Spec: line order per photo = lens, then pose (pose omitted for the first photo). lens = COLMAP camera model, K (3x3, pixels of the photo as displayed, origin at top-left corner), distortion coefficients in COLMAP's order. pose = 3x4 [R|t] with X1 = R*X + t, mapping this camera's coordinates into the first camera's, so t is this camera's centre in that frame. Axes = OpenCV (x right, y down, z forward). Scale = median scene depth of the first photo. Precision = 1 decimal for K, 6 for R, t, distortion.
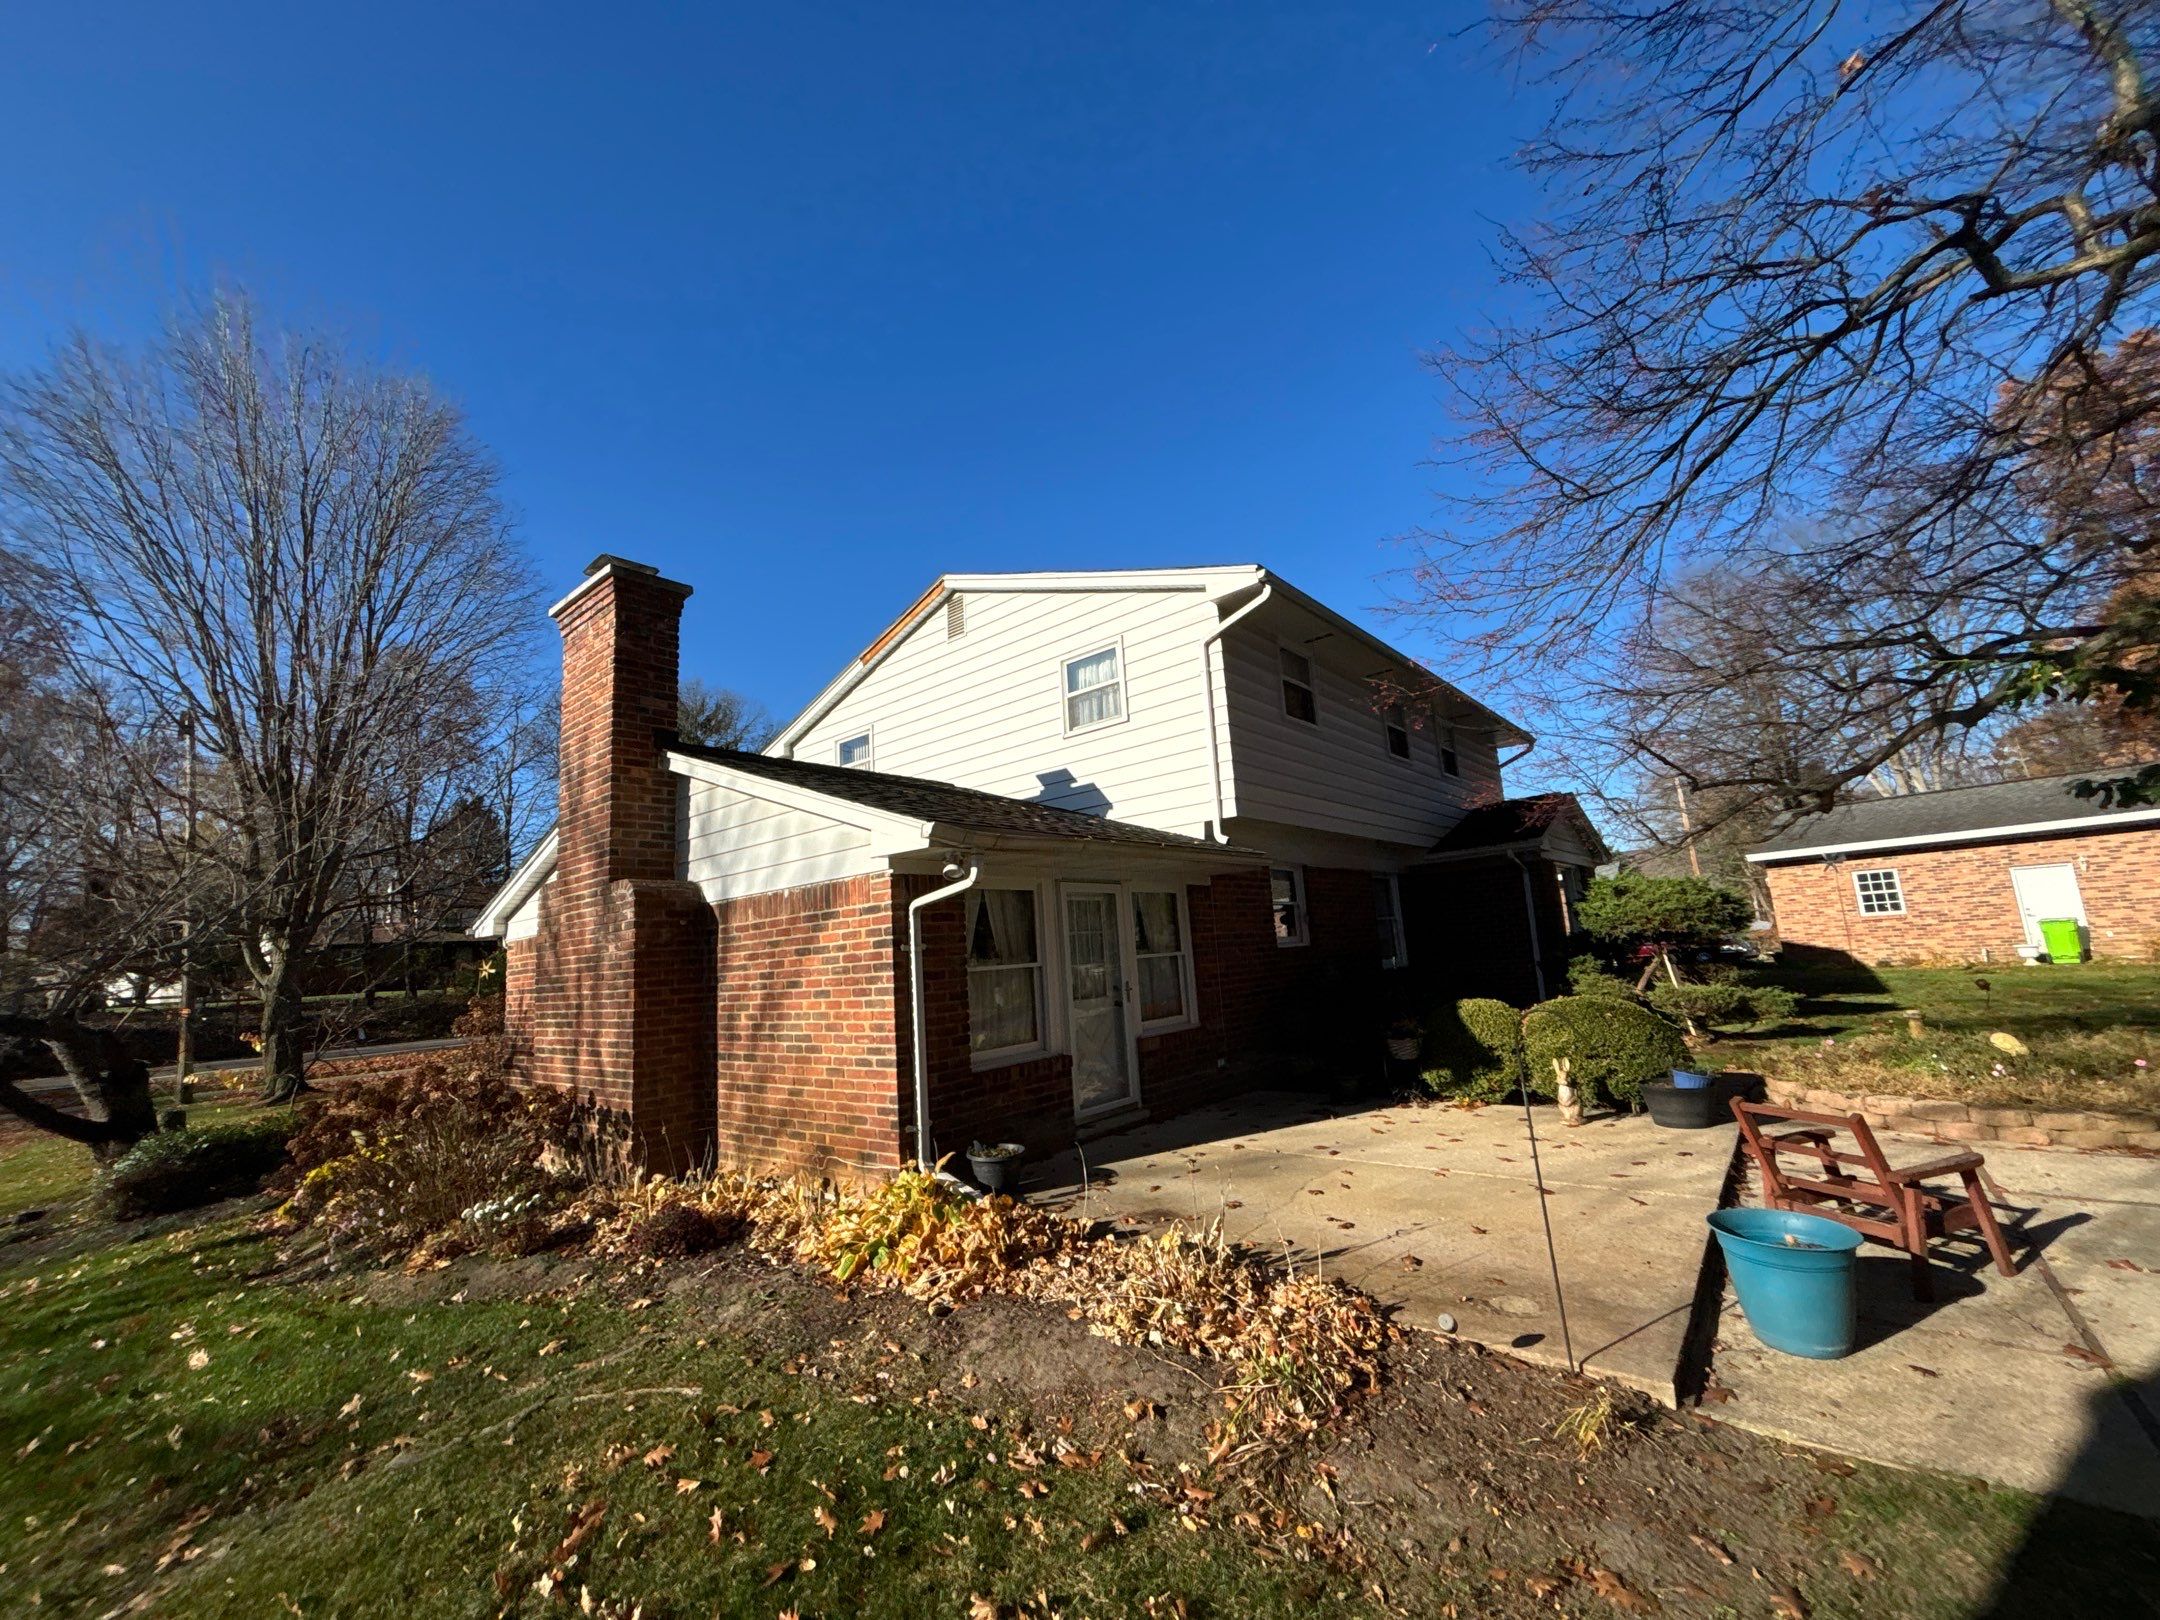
lens RADIAL K [[858.7, 0, 1096.7], [0, 858.7, 828.2], [0, 0, 1]] dist [-0.001933, 0.000039]
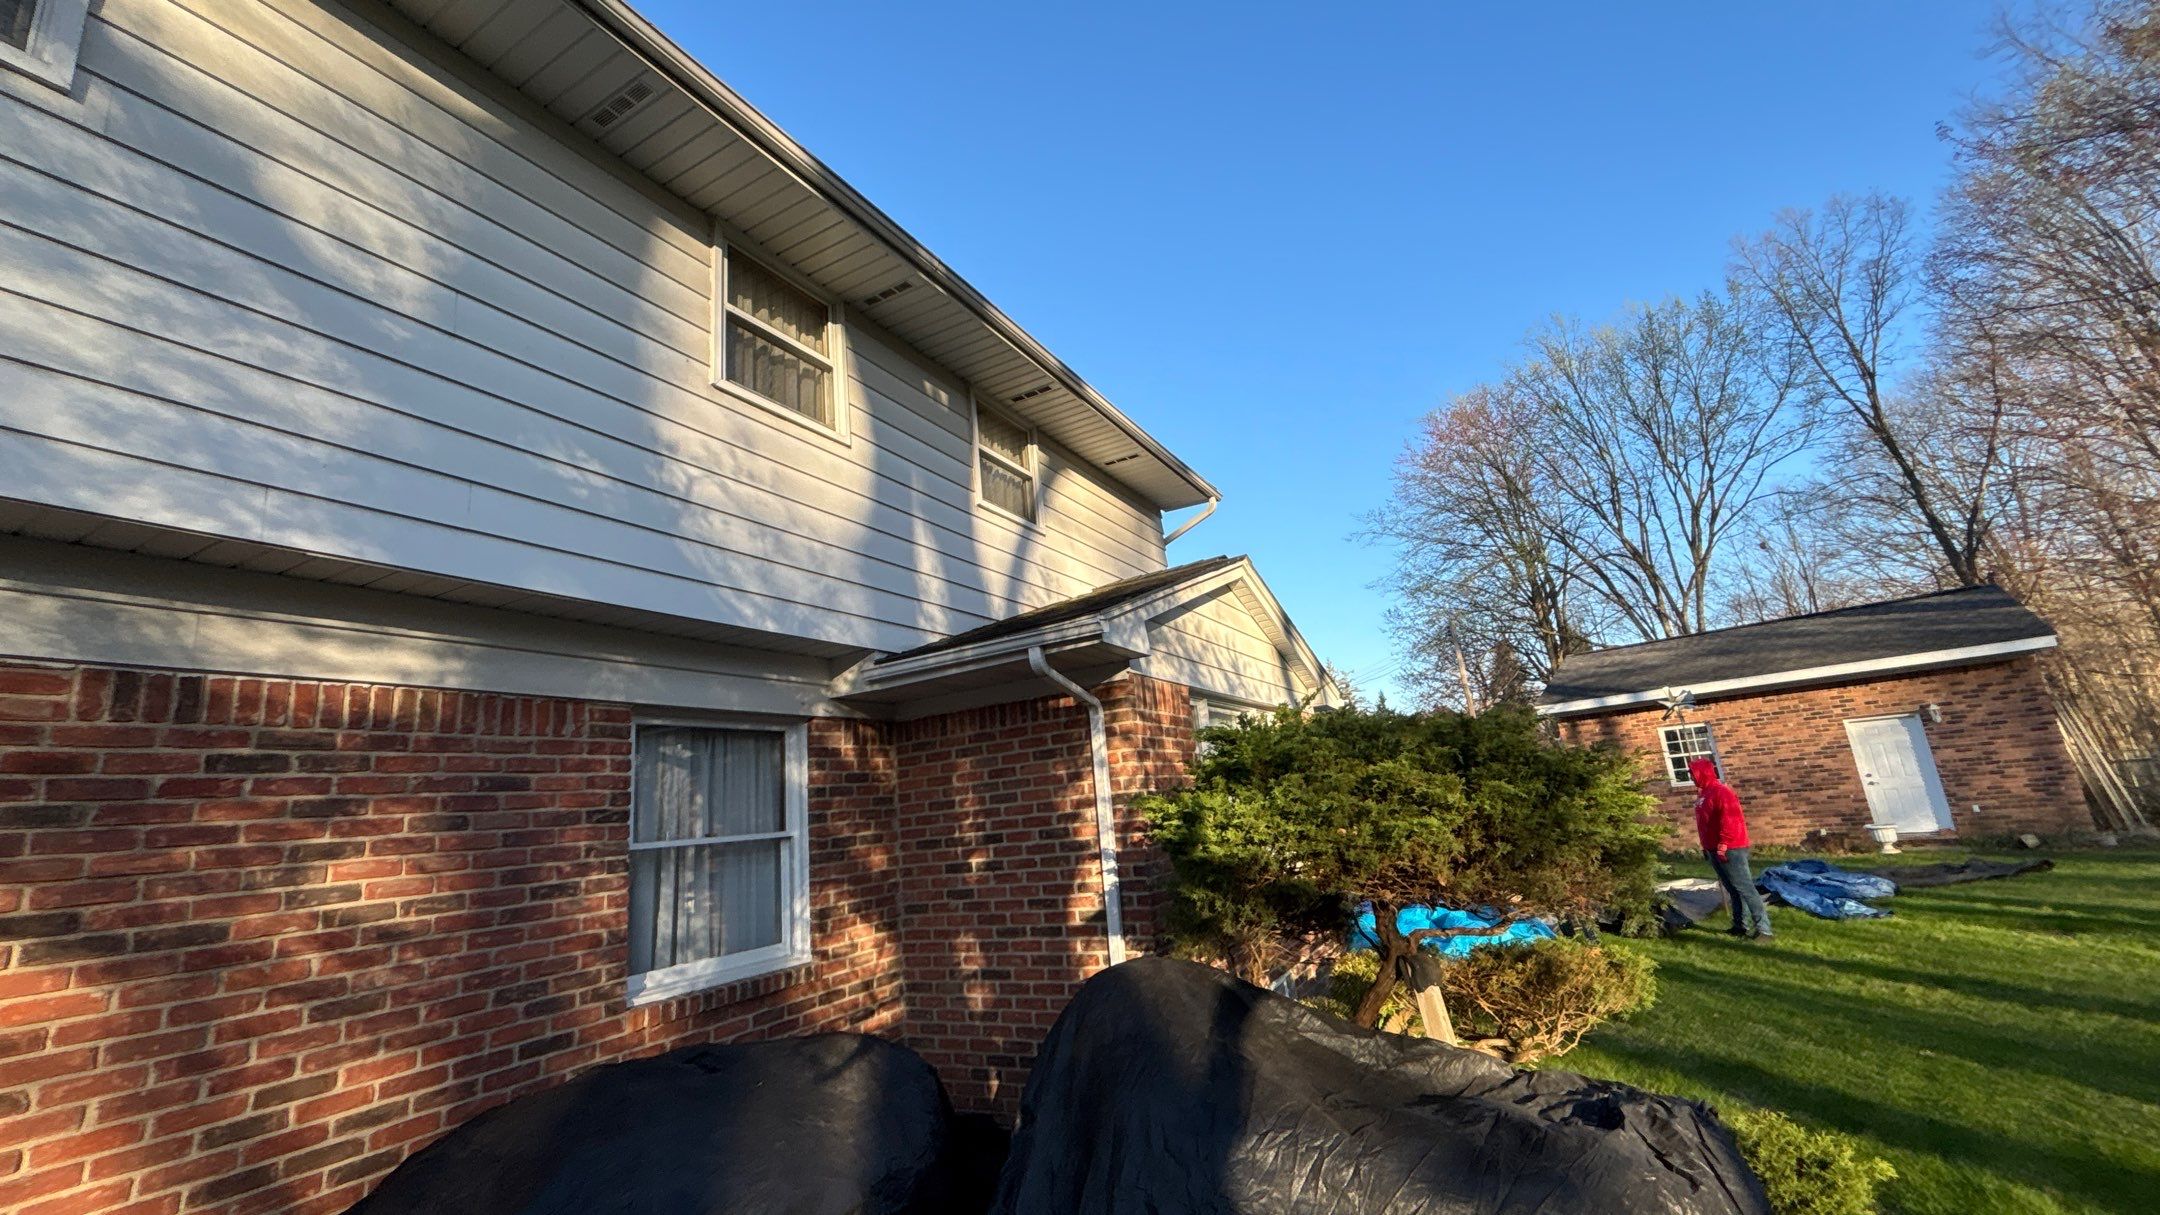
lens RADIAL K [[850.7, 0, 1098.2], [0, 850.7, 602.1], [0, 0, 1]] dist [-0.001014, -0.001277]
pose [[0.980551, 0.027380, 0.194347, 0.595089], [-0.006417, 0.994165, -0.107681, 0.061398], [-0.196161, 0.104339, 0.975005, 0.865071]]
